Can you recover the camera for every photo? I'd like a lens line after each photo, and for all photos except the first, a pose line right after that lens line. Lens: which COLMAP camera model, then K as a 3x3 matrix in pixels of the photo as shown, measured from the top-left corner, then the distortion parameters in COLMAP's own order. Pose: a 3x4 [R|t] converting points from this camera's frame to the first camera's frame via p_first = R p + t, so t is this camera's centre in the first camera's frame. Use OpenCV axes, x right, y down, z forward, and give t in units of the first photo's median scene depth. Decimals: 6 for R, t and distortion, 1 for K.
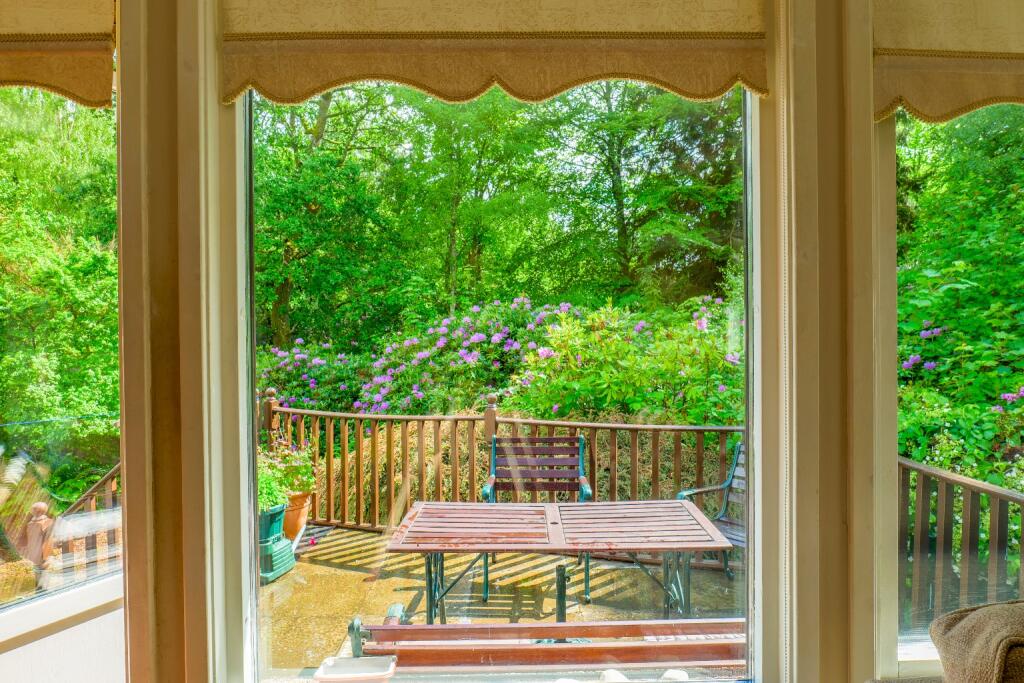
lens RADIAL K [[619.1, 0, 527.4], [0, 619.1, 345.0], [0, 0, 1]] dist [-0.027785, 0.010408]
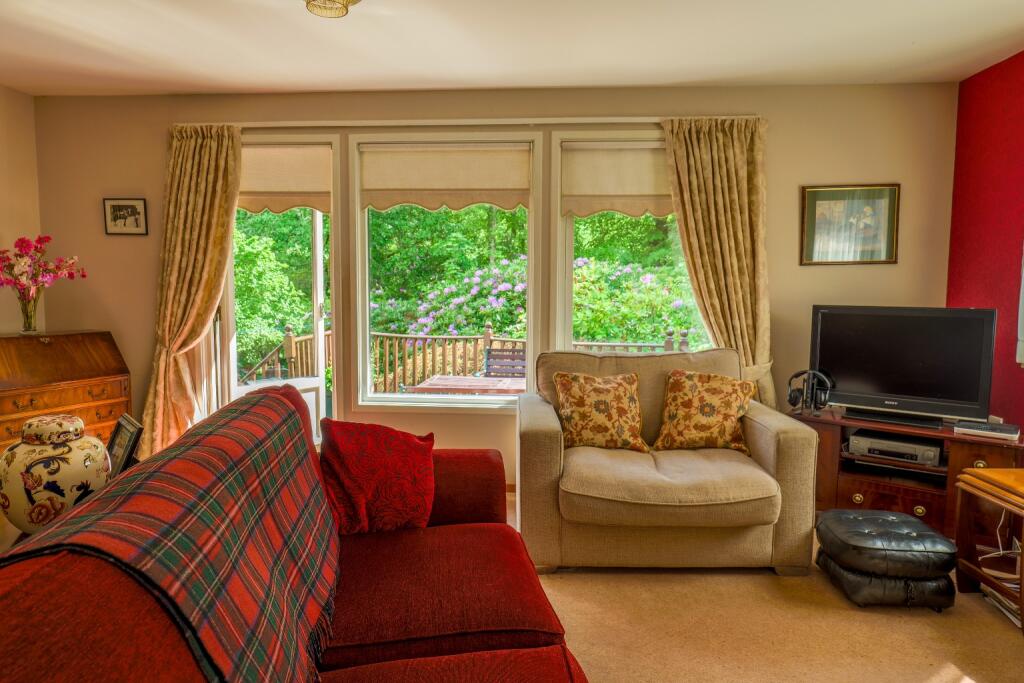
lens RADIAL K [[619.1, 0, 536.9], [0, 619.1, 334.1], [0, 0, 1]] dist [-0.027785, 0.010408]
pose [[0.998000, 0.022441, -0.059098, 0.051301], [-0.018729, 0.997861, 0.062634, 0.003013], [0.060378, -0.061402, 0.996285, -0.179429]]
